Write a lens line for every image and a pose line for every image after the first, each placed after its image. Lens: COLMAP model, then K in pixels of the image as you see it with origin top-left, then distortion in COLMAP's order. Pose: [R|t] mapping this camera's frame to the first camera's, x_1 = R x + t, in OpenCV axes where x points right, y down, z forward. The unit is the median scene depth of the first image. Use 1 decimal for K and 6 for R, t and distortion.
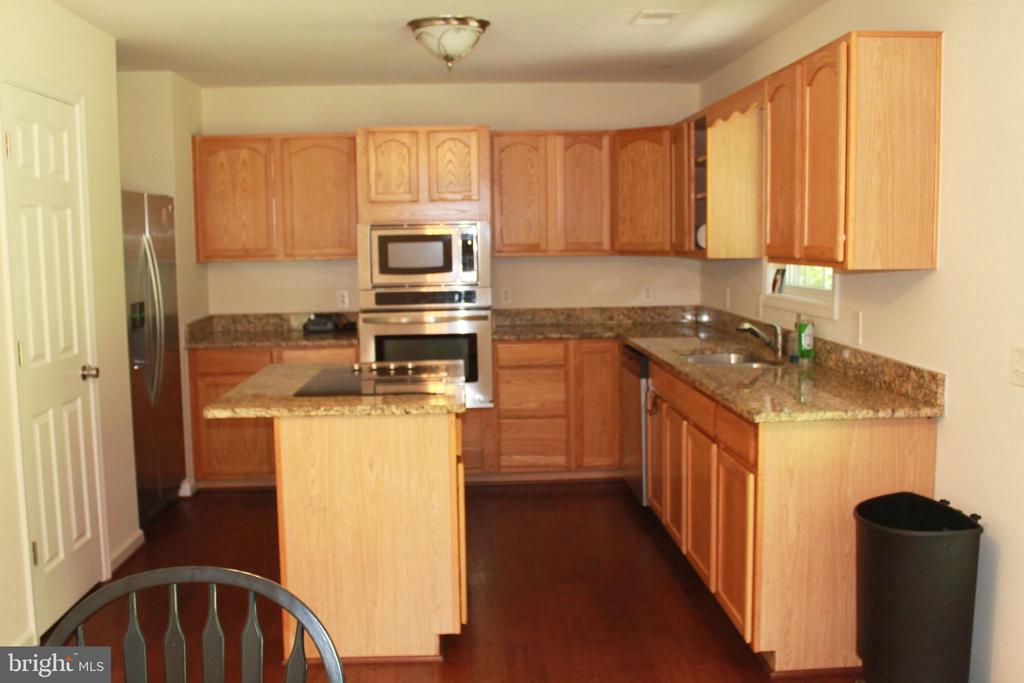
lens RADIAL K [[1054.6, 0, 505.9], [0, 1054.6, 342.4], [0, 0, 1]] dist [-0.089171, 0.000000]
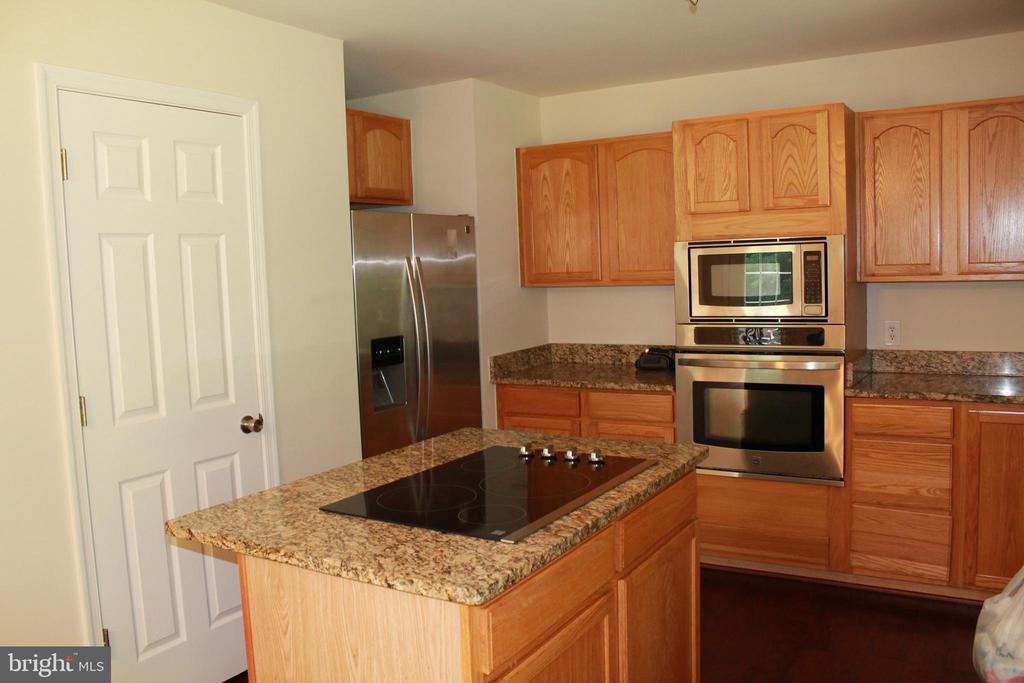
lens RADIAL K [[857.8, 0, 507.4], [0, 857.8, 343.6], [0, 0, 1]] dist [-0.154860, 0.125062]
pose [[0.827356, 0.037651, -0.560414, 0.117857], [-0.033716, 0.999281, 0.017359, -0.041108], [0.560664, 0.004533, 0.828031, 0.385996]]
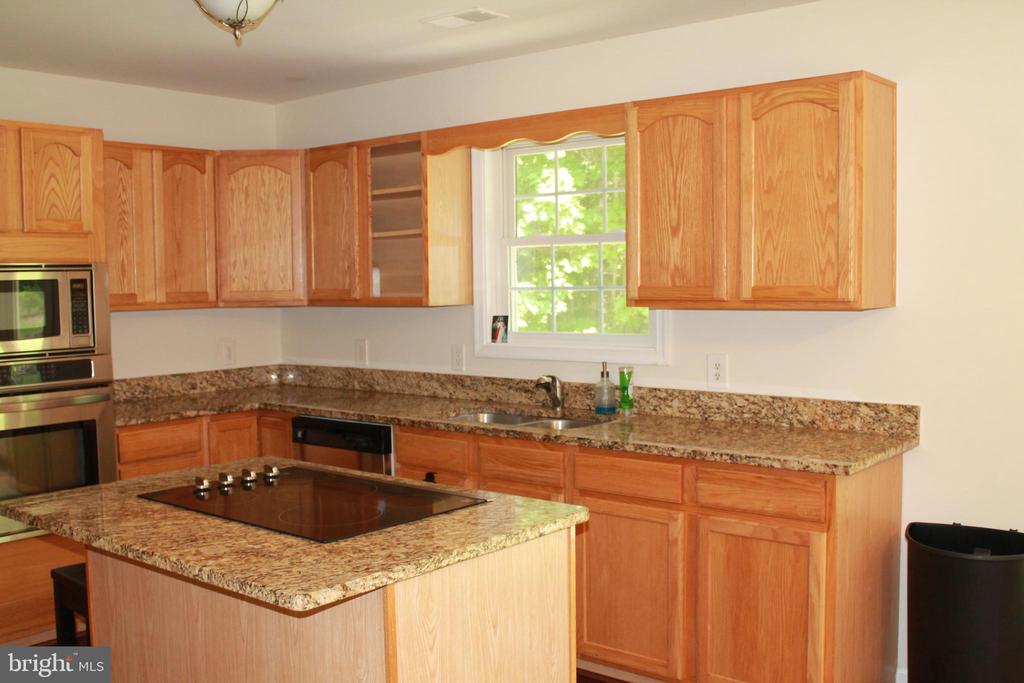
lens RADIAL K [[1054.6, 0, 511.4], [0, 1054.6, 340.6], [0, 0, 1]] dist [-0.089171, 0.000000]
pose [[0.678081, -0.040246, 0.733884, -0.345561], [0.078798, 0.996725, -0.018146, -0.026891], [-0.730751, 0.070133, 0.679032, 0.318359]]
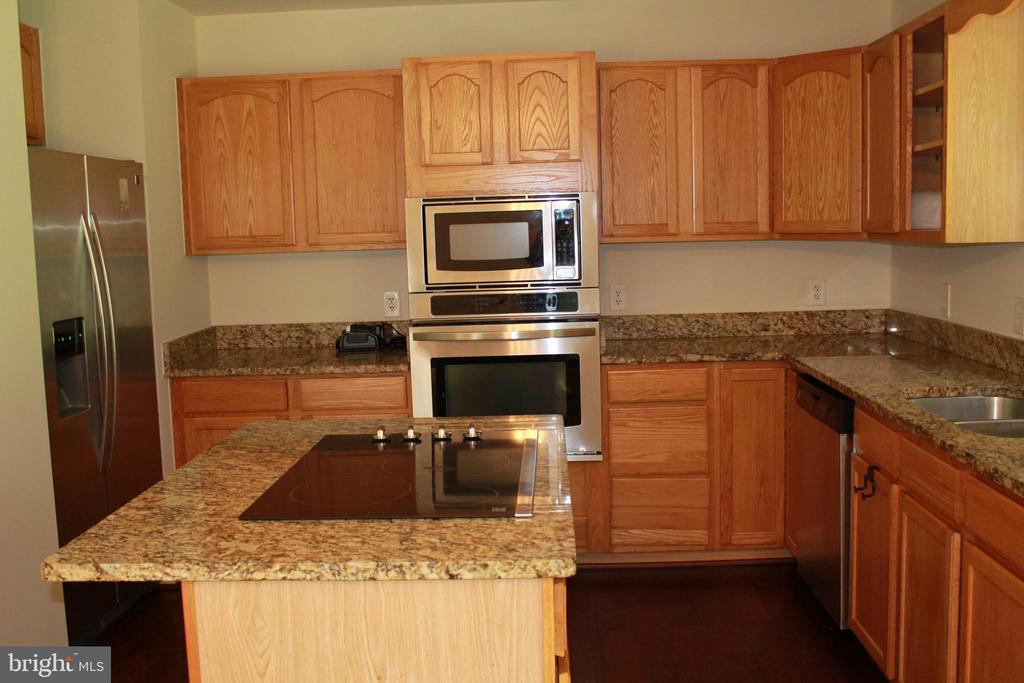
lens RADIAL K [[1054.6, 0, 507.5], [0, 1054.6, 342.8], [0, 0, 1]] dist [-0.089171, 0.000000]
pose [[0.996636, -0.003207, -0.081894, -0.017301], [0.004391, 0.999888, 0.014273, -0.026274], [0.081839, -0.014585, 0.996539, 0.308973]]
